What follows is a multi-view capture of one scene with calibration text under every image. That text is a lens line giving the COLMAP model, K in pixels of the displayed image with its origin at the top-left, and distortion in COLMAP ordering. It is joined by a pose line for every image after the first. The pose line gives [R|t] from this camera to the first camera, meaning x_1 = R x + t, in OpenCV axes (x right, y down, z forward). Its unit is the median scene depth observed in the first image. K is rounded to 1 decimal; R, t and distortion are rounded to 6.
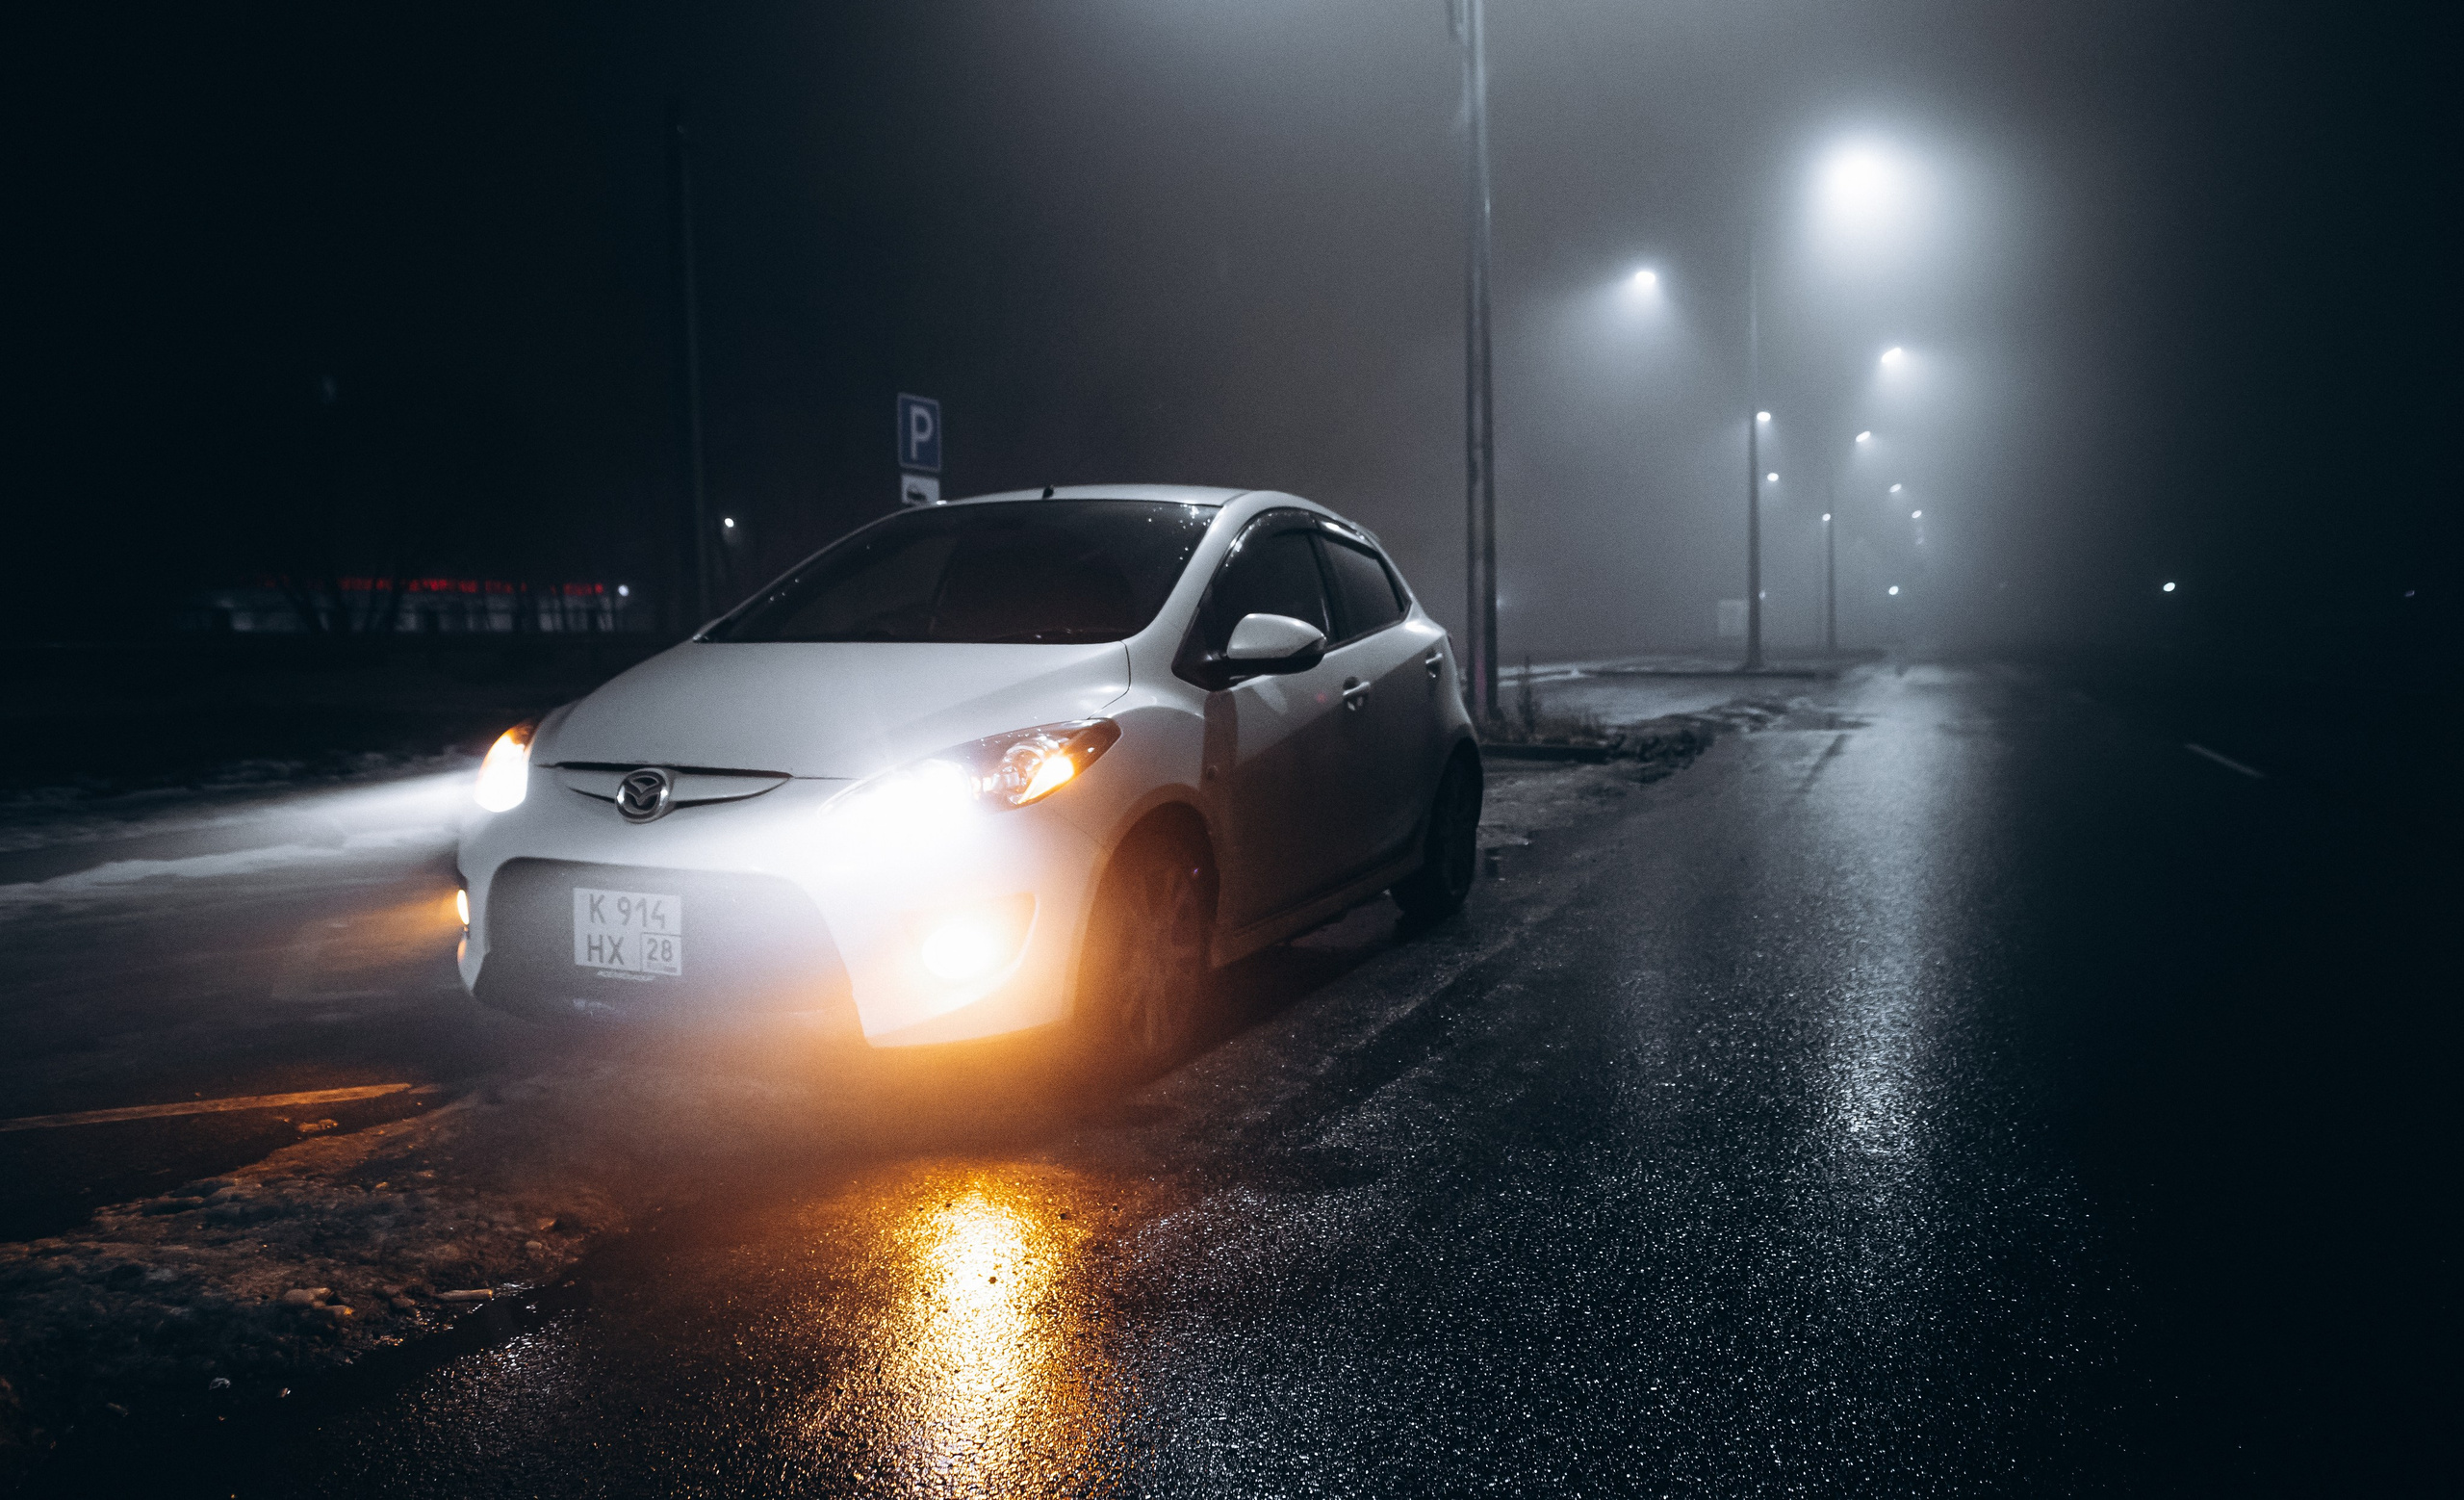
lens RADIAL K [[1742.4, 0, 1232.0], [0, 1742.4, 750.0], [0, 0, 1]] dist [-0.090961, 0.056853]
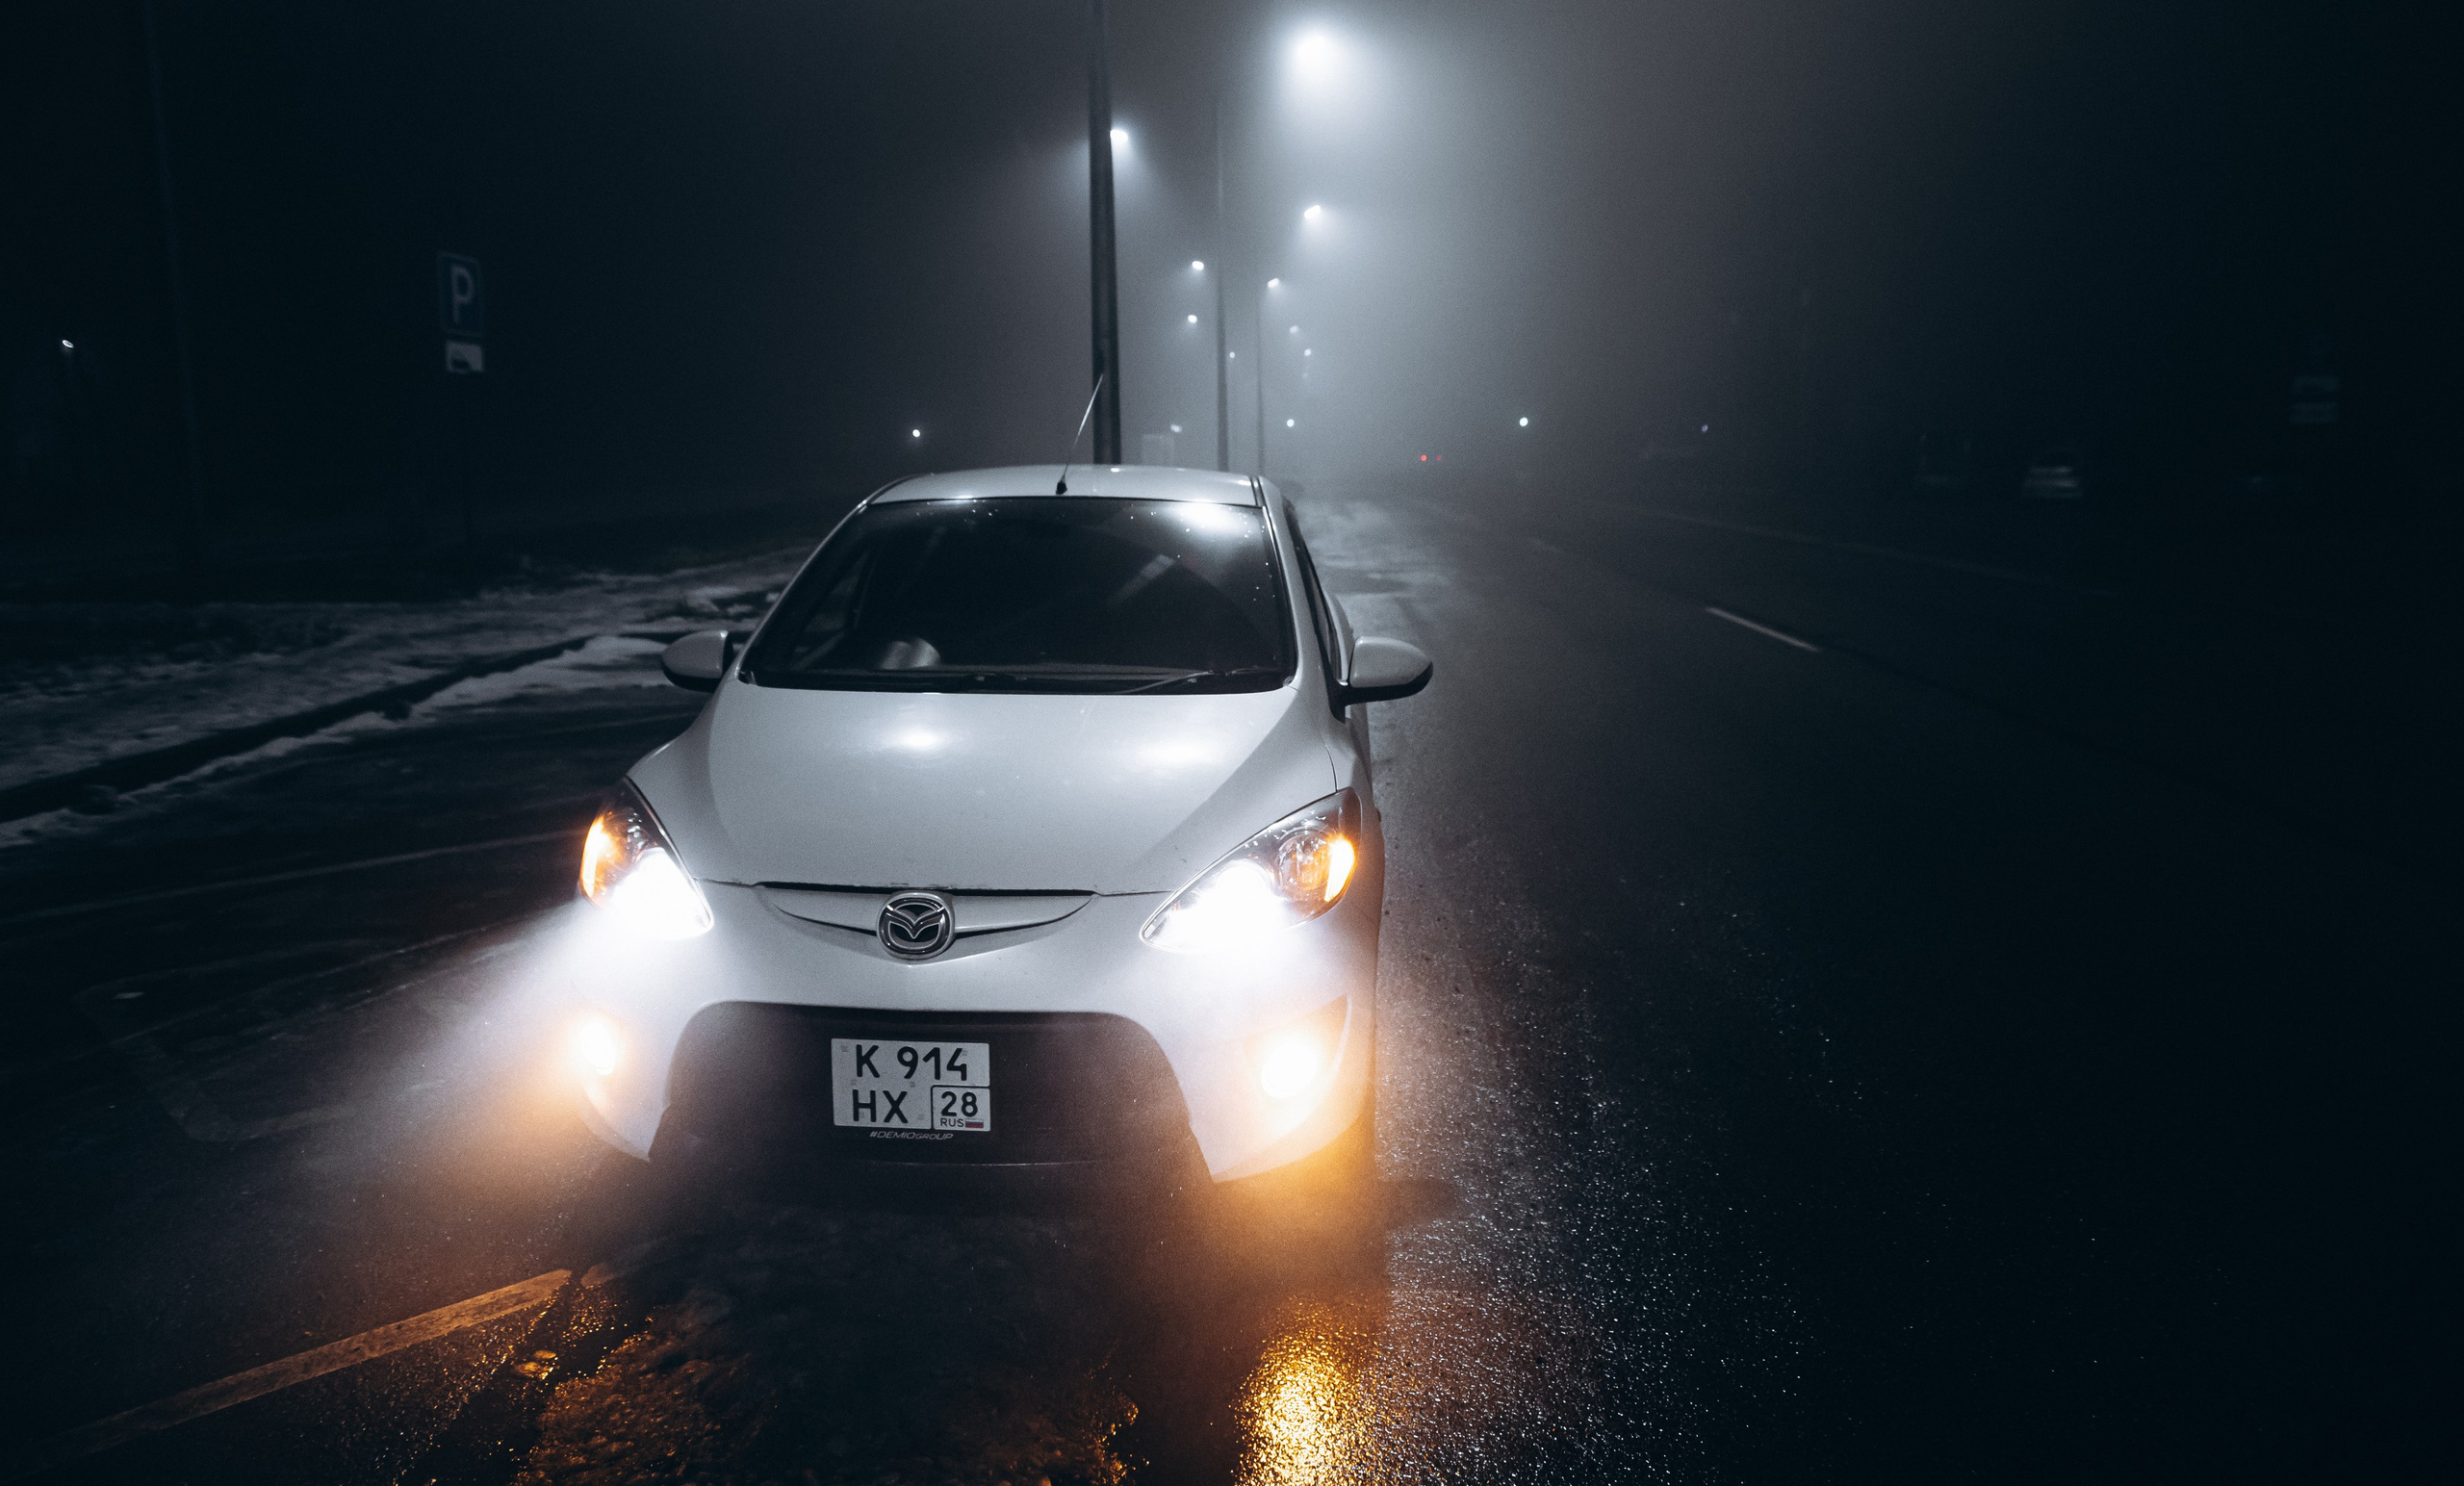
lens RADIAL K [[1684.7, 0, 1227.5], [0, 1684.7, 666.6], [0, 0, 1]] dist [-0.107601, 0.073408]
pose [[0.942471, -0.039769, 0.331913, -0.437599], [0.020804, 0.997951, 0.060501, -0.141038], [-0.333639, -0.050115, 0.941368, 0.157066]]
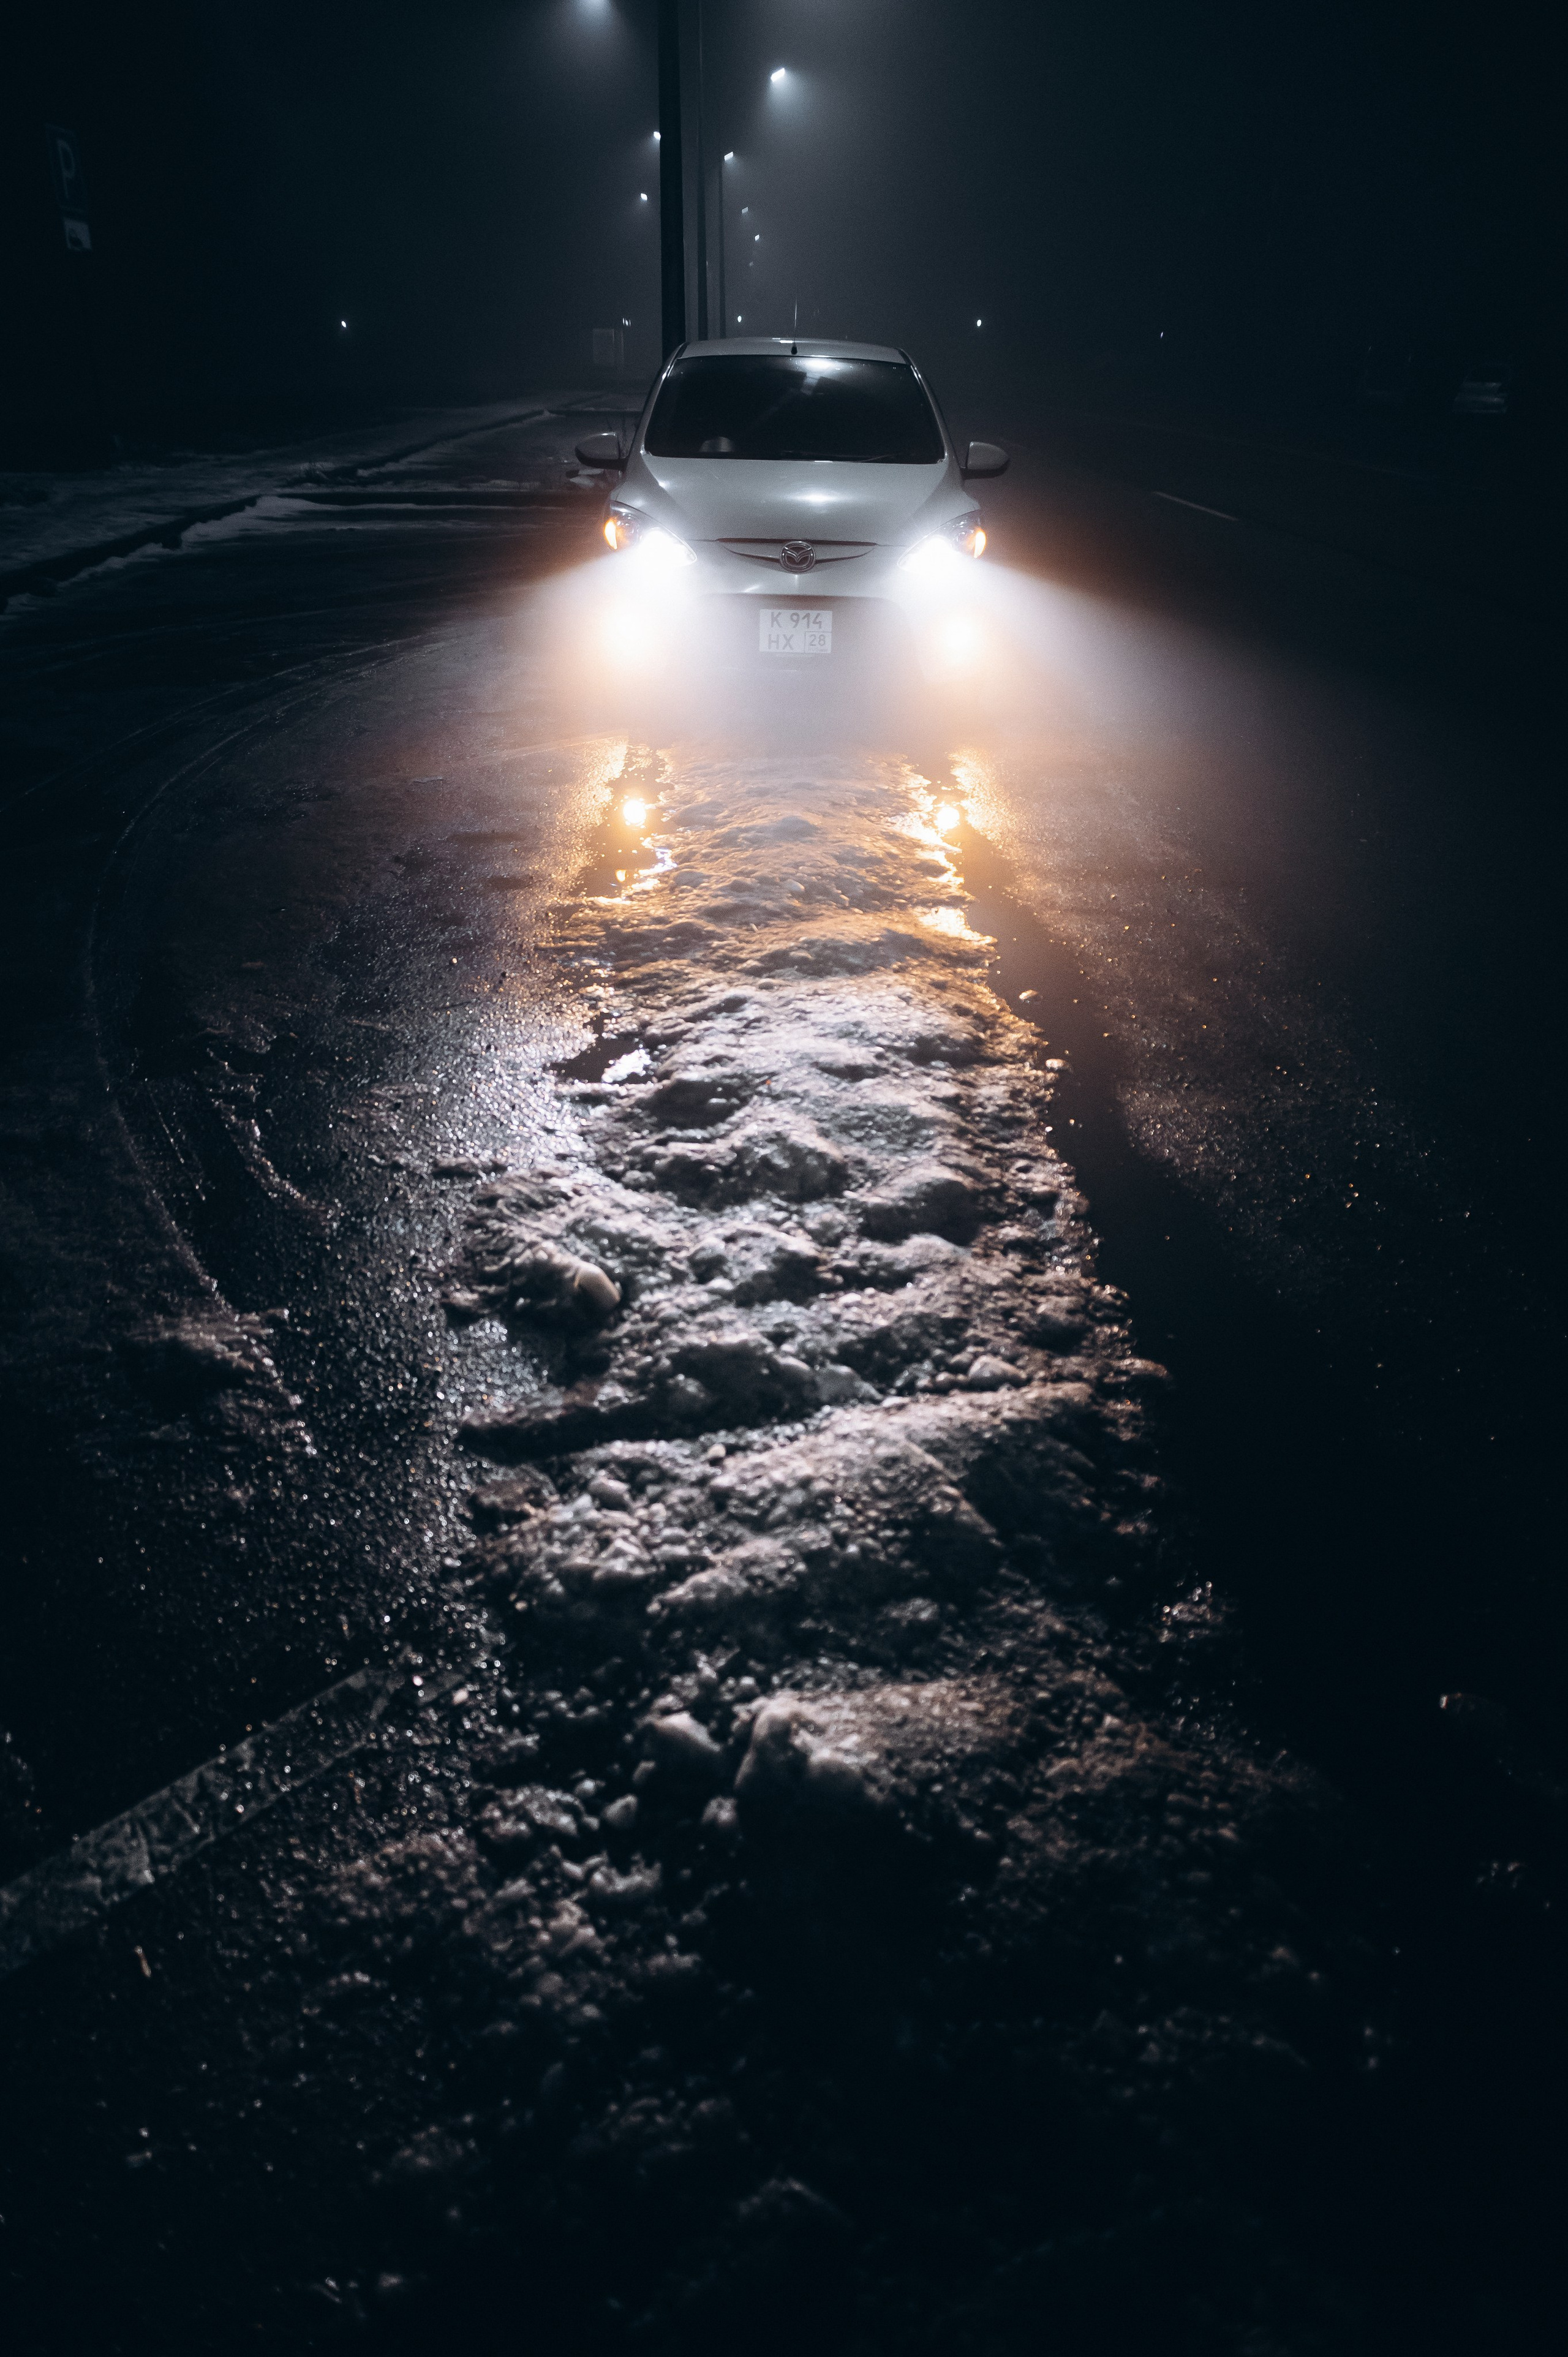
lens RADIAL K [[1613.3, 0, 784.0], [0, 1613.3, 1178.5], [0, 0, 1]] dist [-0.095389, 0.074823]
pose [[0.917173, -0.165272, 0.362601, -1.032385], [0.005009, 0.914647, 0.404222, -0.052928], [-0.398458, -0.368925, 0.839717, -0.668272]]
